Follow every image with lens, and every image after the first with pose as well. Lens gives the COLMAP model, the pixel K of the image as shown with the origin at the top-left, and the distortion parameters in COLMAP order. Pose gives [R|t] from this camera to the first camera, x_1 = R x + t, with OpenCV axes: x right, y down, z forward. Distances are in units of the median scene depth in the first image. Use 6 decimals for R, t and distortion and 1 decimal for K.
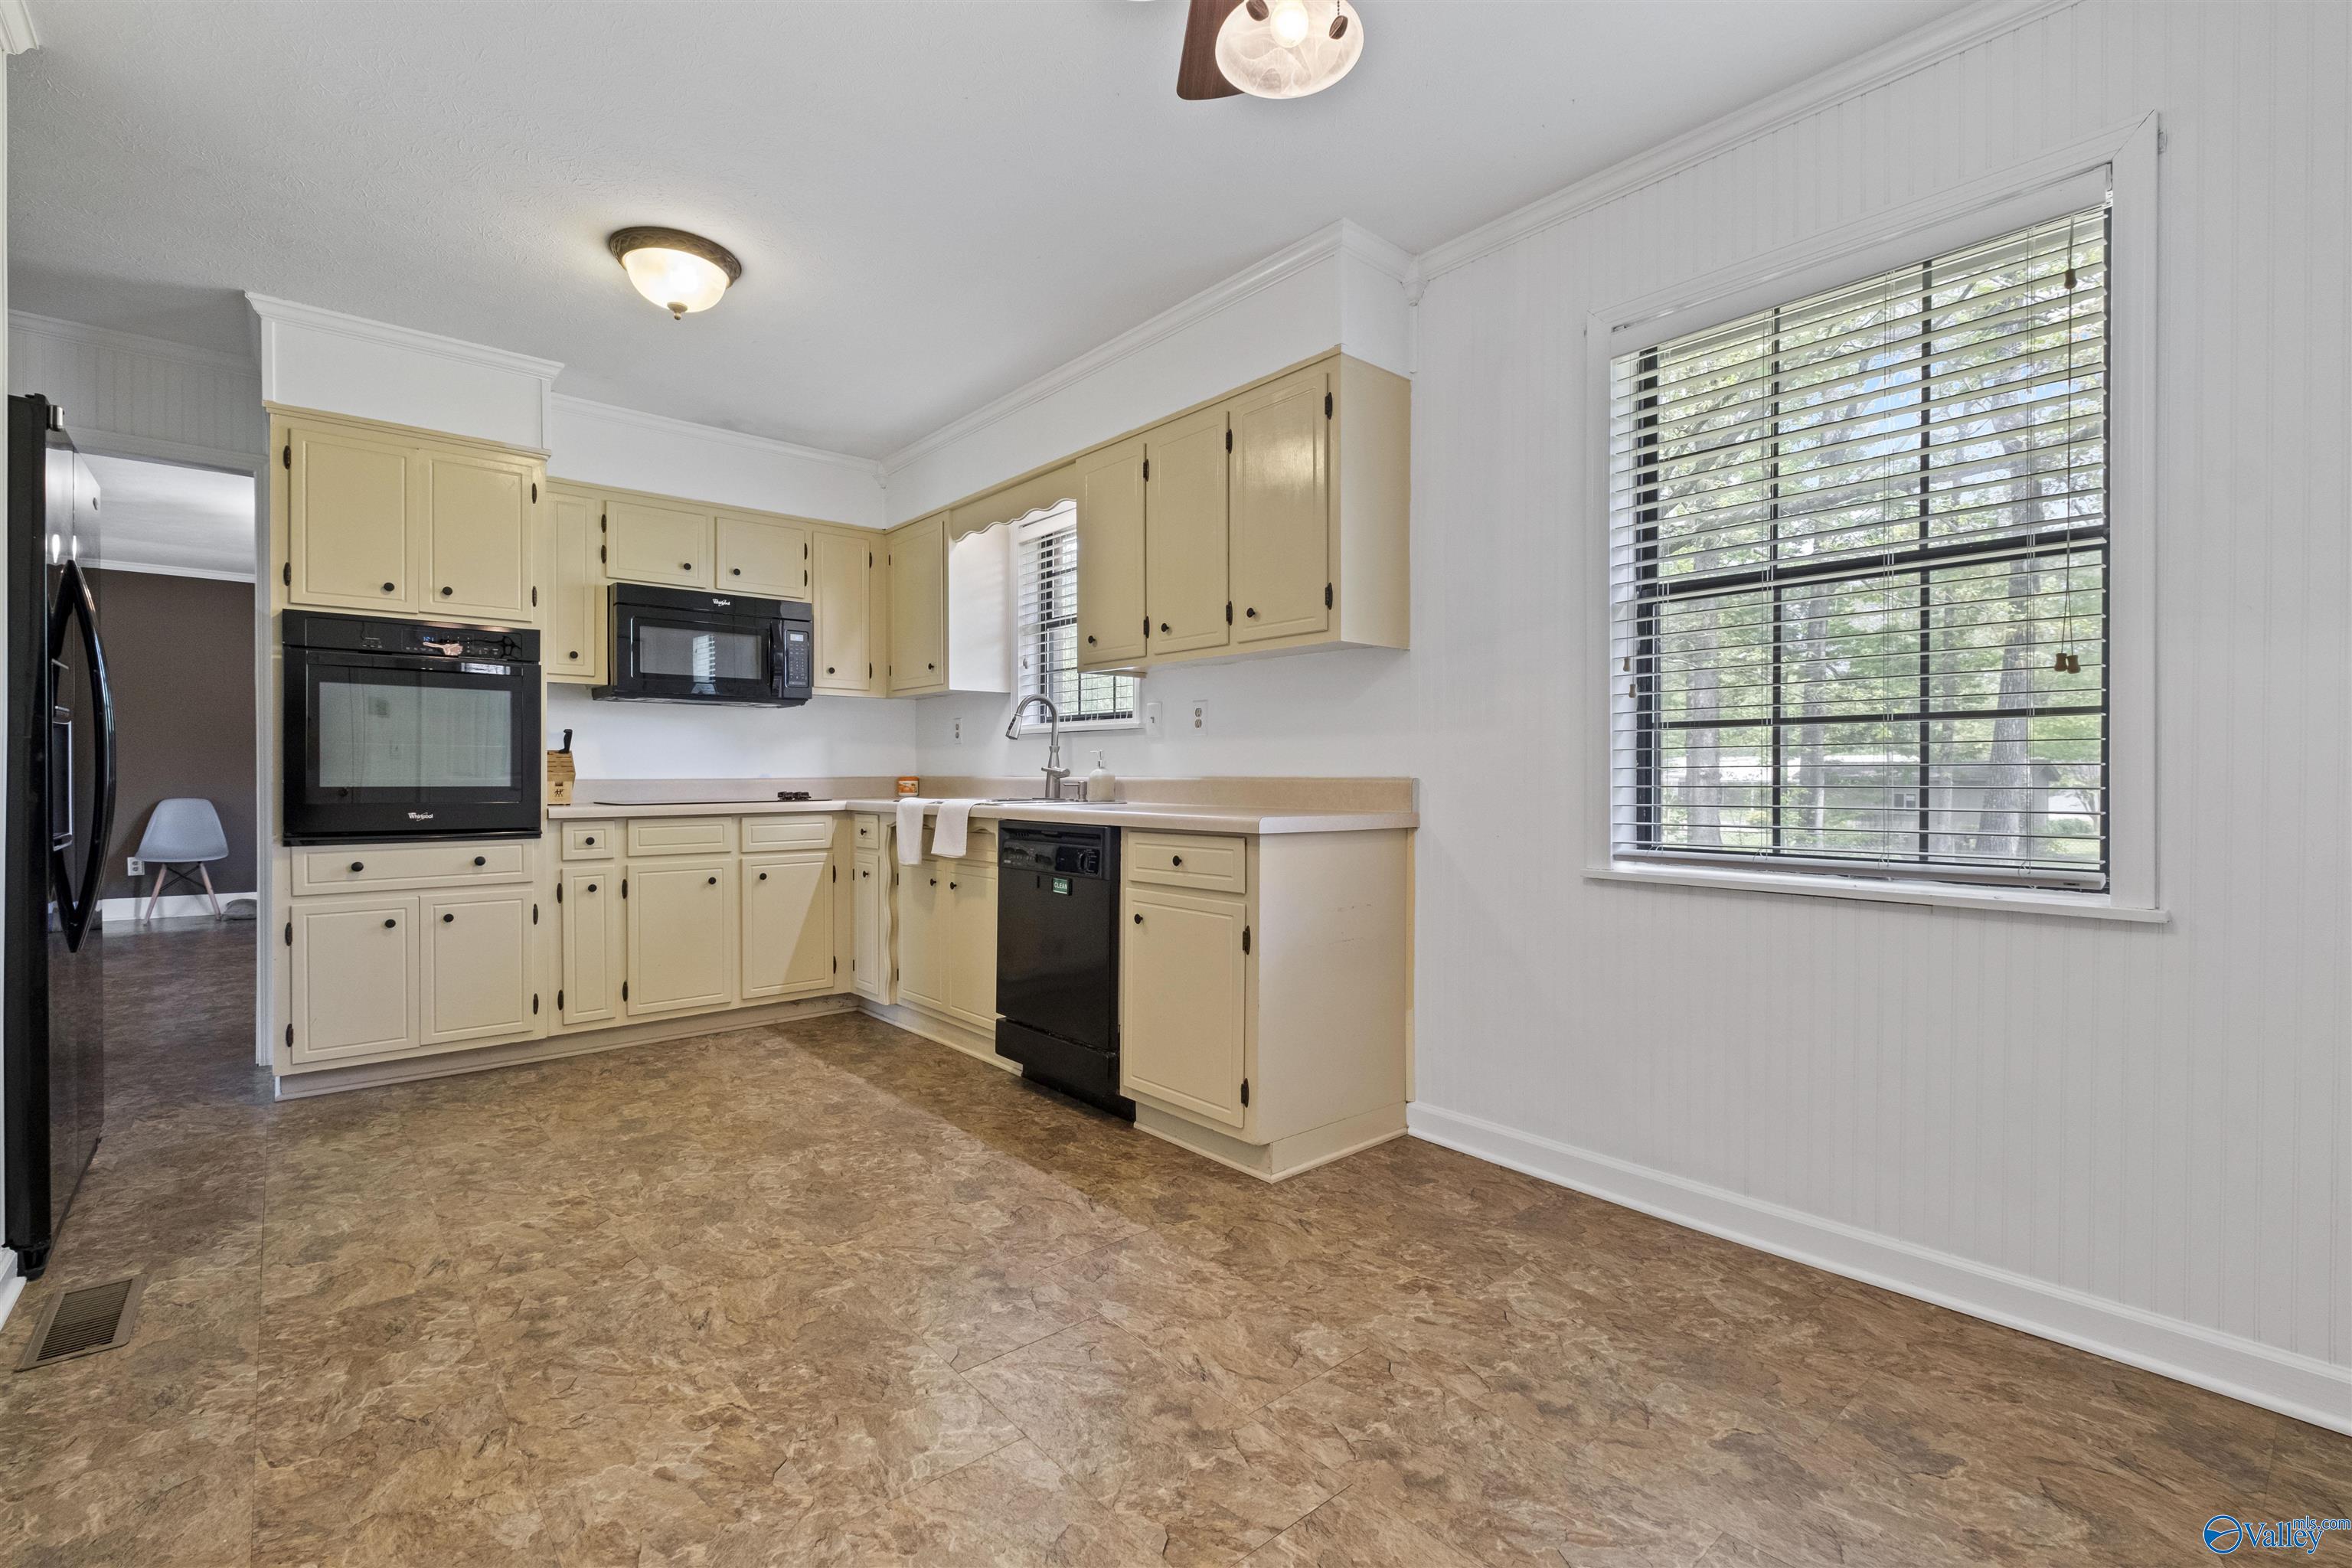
lens RADIAL K [[1027.2, 0, 1172.3], [0, 1027.2, 778.5], [0, 0, 1]] dist [0.003784, -0.000455]
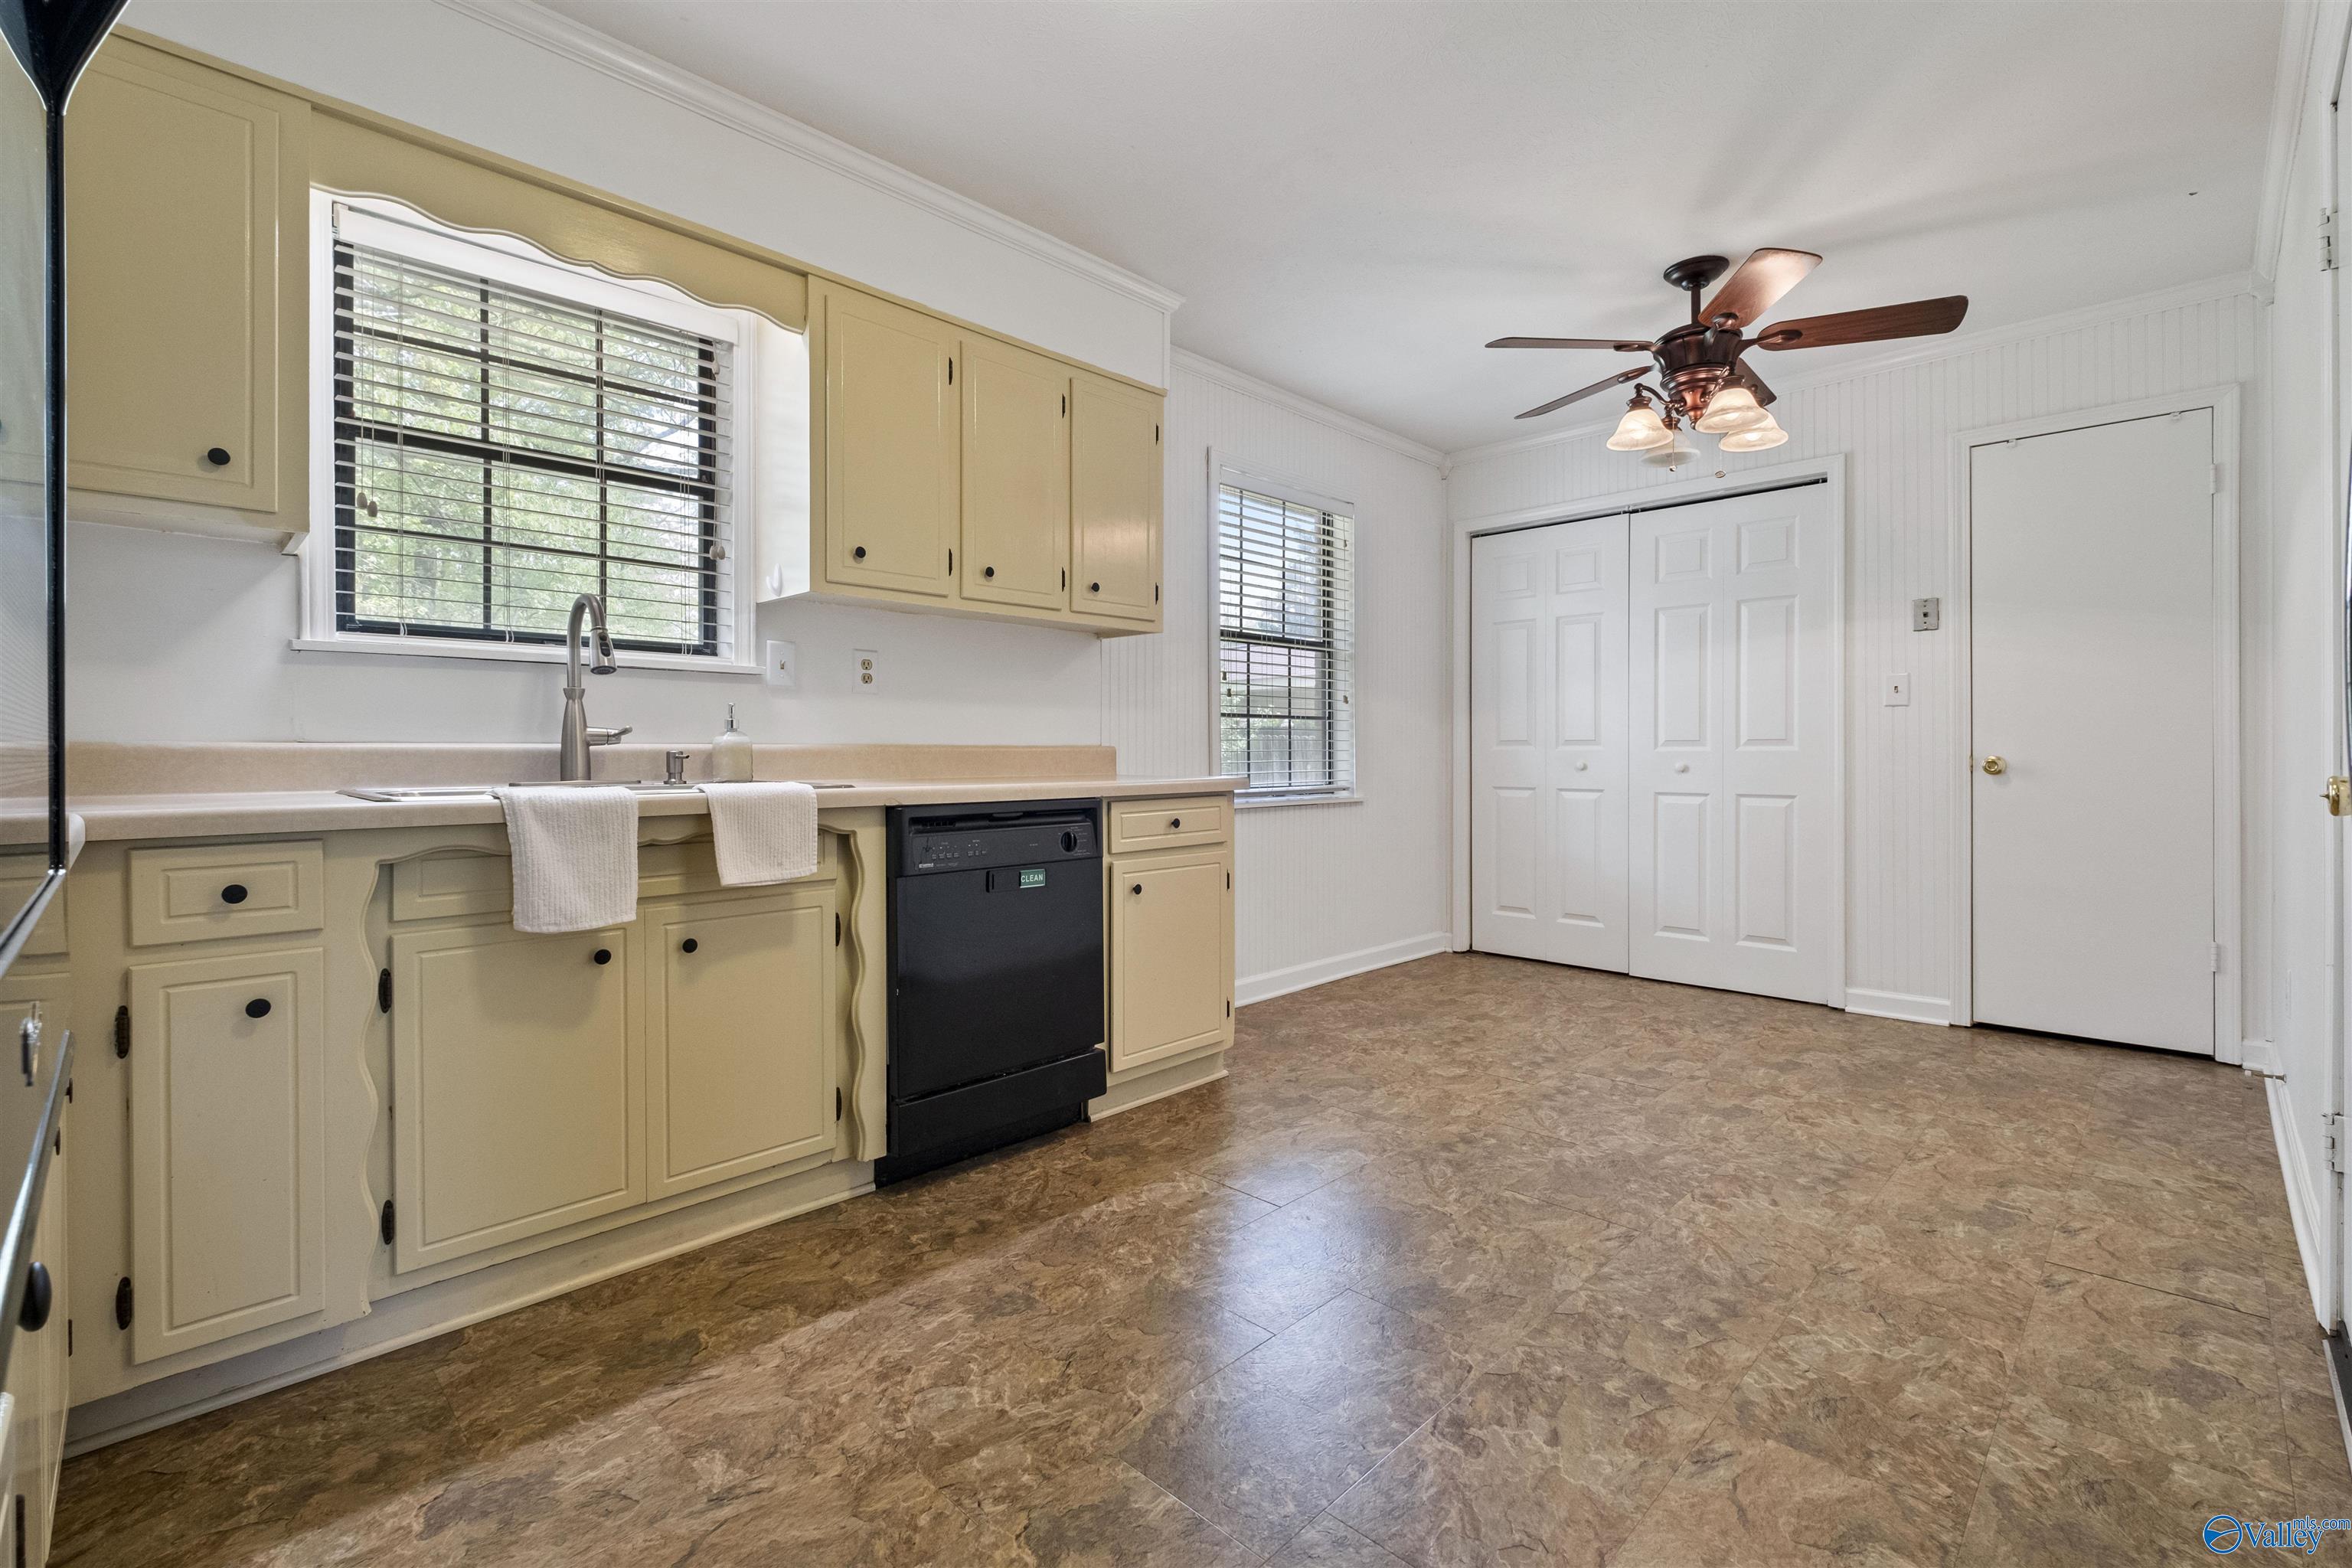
lens RADIAL K [[1027.2, 0, 1172.2], [0, 1027.2, 762.3], [0, 0, 1]] dist [0.003784, -0.000455]
pose [[-0.072150, -0.011973, 0.997322, -1.426072], [0.004037, 0.999916, 0.012296, 0.005851], [-0.997386, 0.004914, -0.072096, 1.469772]]
